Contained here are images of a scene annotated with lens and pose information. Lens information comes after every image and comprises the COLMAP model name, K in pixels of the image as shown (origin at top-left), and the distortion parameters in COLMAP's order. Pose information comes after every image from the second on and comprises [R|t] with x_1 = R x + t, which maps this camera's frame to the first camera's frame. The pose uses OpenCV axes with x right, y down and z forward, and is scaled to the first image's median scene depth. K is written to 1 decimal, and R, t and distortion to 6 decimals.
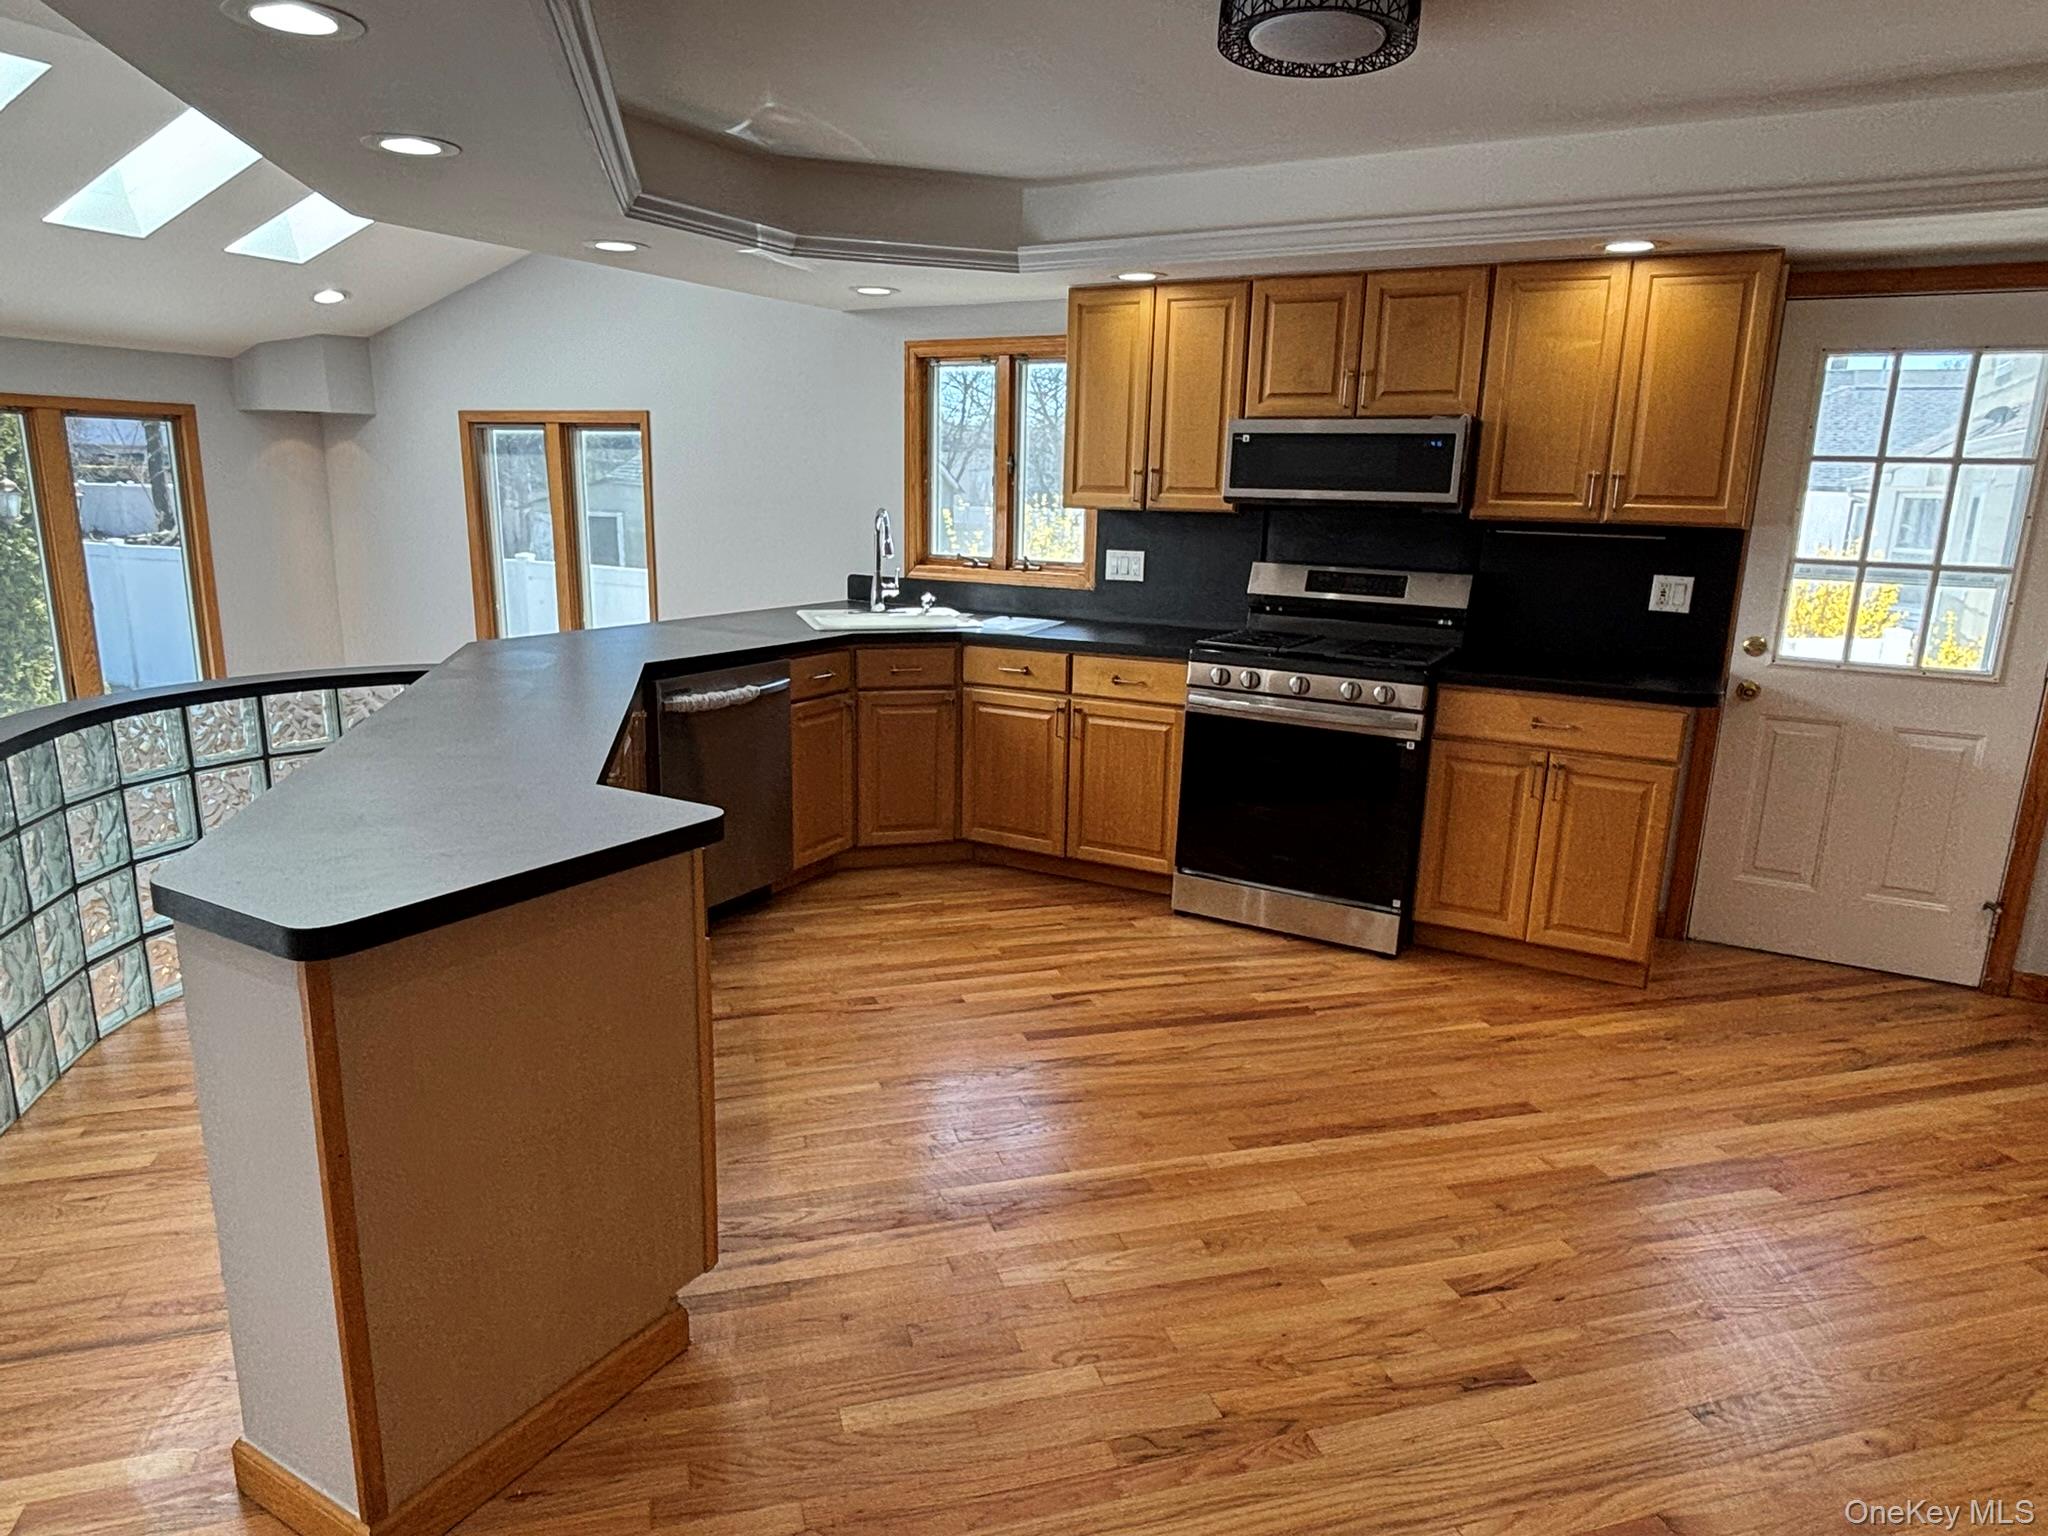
lens RADIAL K [[1273.9, 0, 1026.9], [0, 1273.9, 782.3], [0, 0, 1]] dist [0.024058, -0.016184]
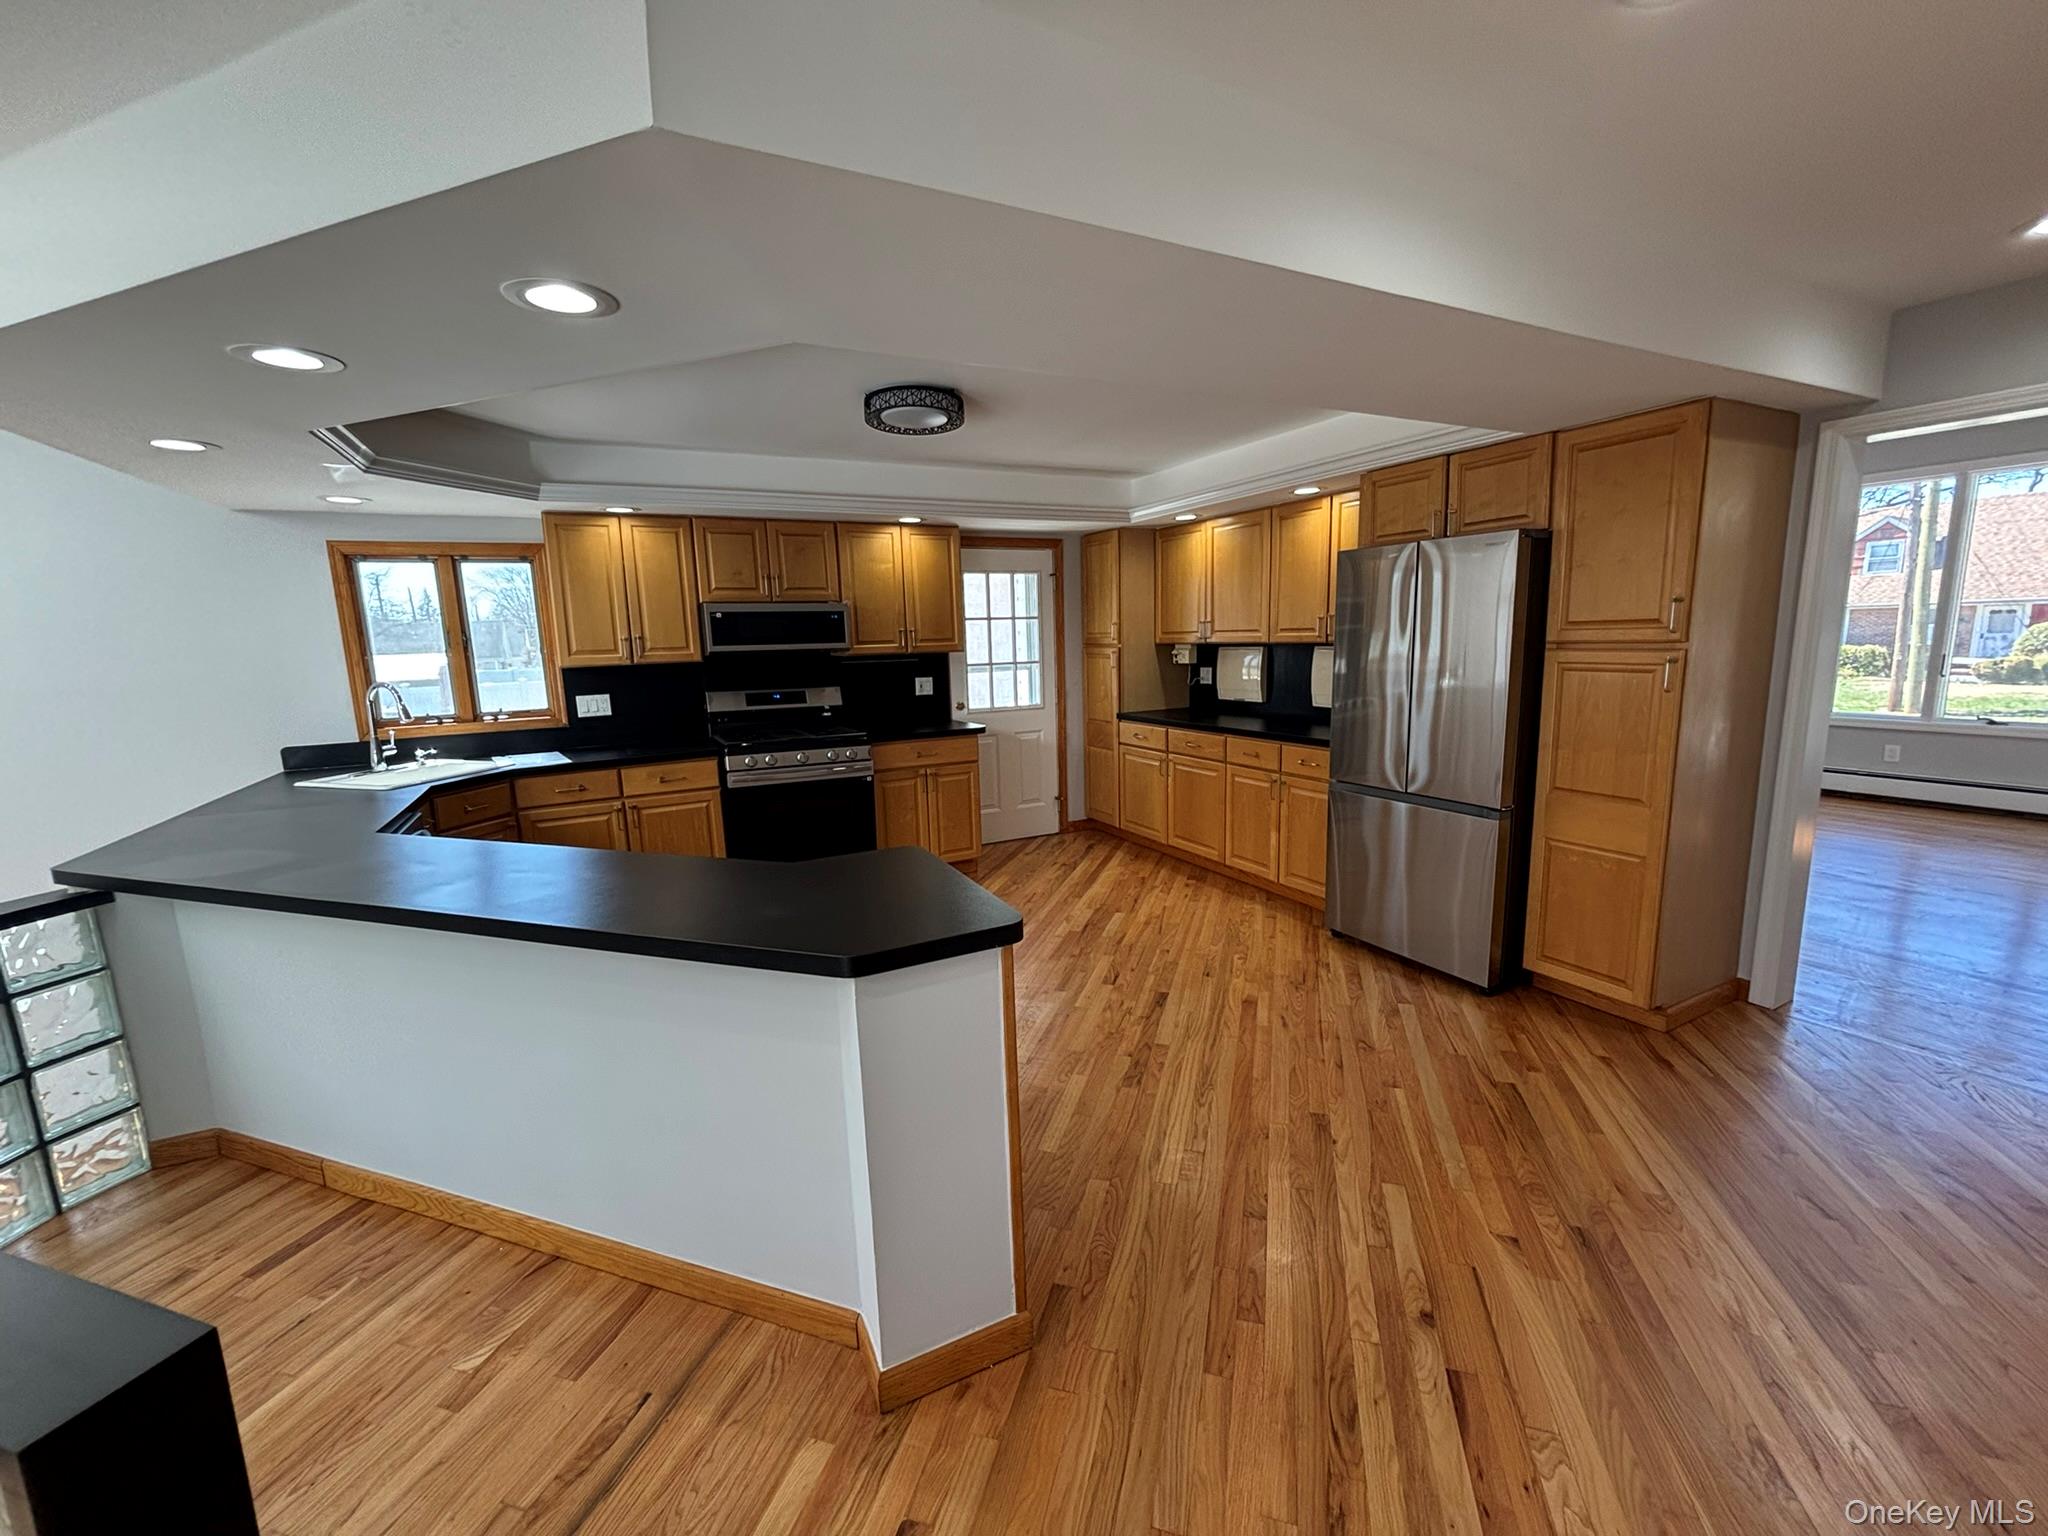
lens RADIAL K [[822.6, 0, 1025.9], [0, 822.6, 776.0], [0, 0, 1]] dist [0.000764, 0.000272]
pose [[0.557136, -0.183226, 0.809955, -0.508427], [0.231994, 0.970862, 0.060047, -0.048795], [-0.797357, 0.154450, 0.583410, 0.127228]]
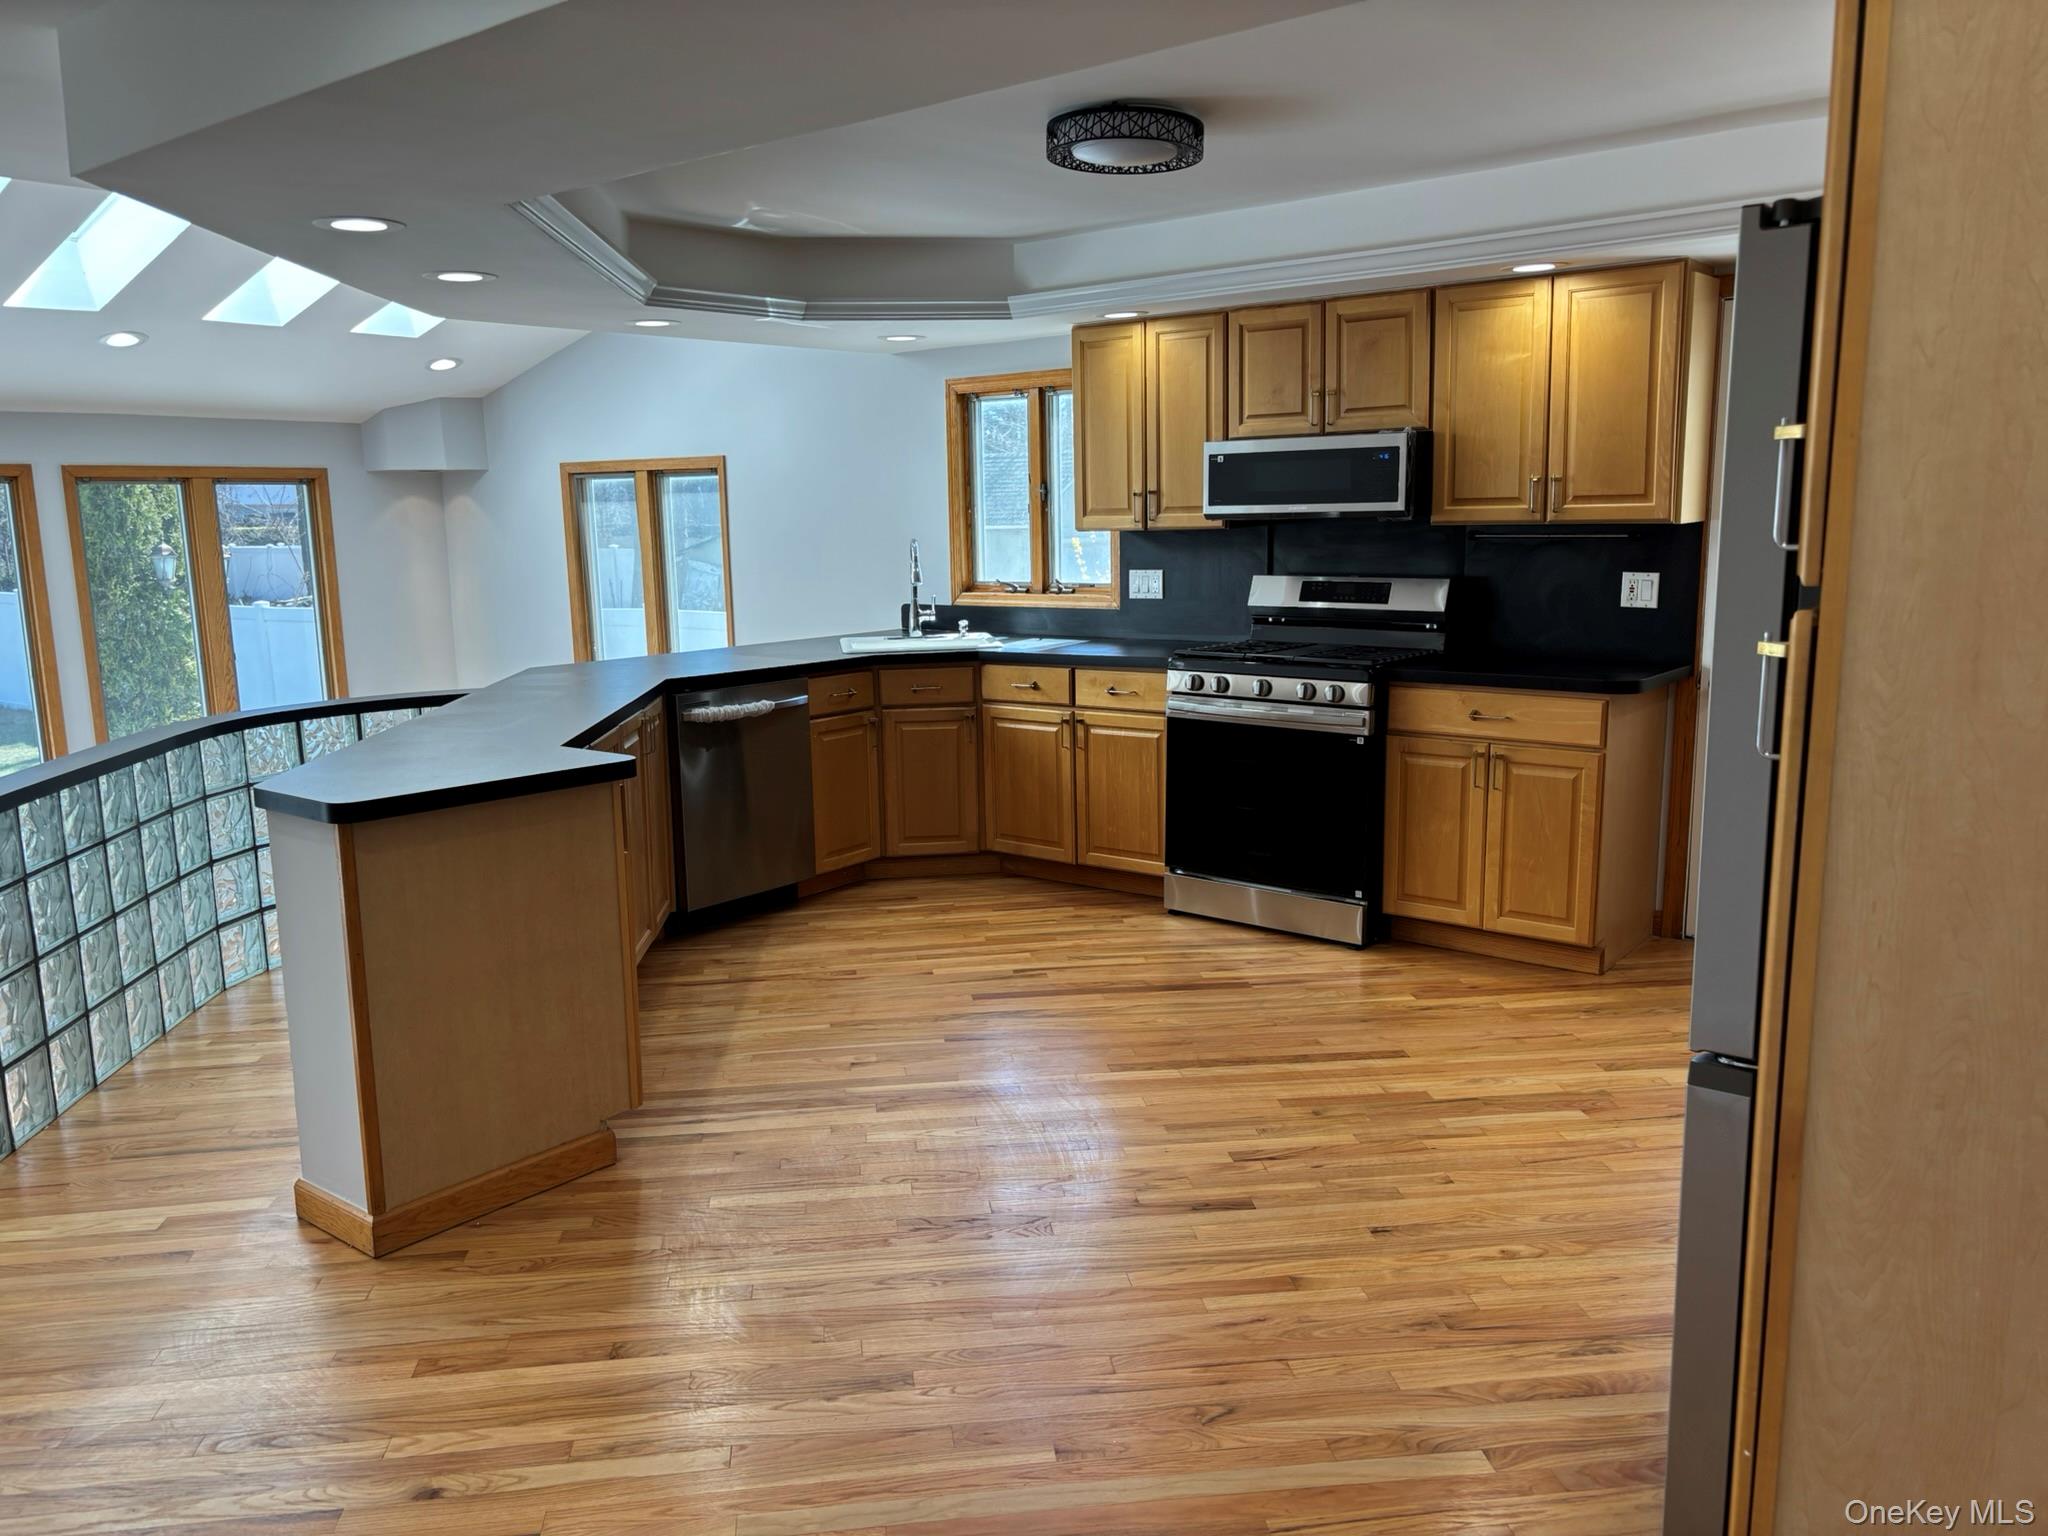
lens RADIAL K [[1564.6, 0, 1013.5], [0, 1564.6, 764.9], [0, 0, 1]] dist [0.063481, -0.005085]
pose [[0.984888, -0.015623, -0.172486, 0.233310], [0.003825, 0.997642, -0.068520, 0.075868], [0.173150, 0.066825, 0.982626, -0.308443]]
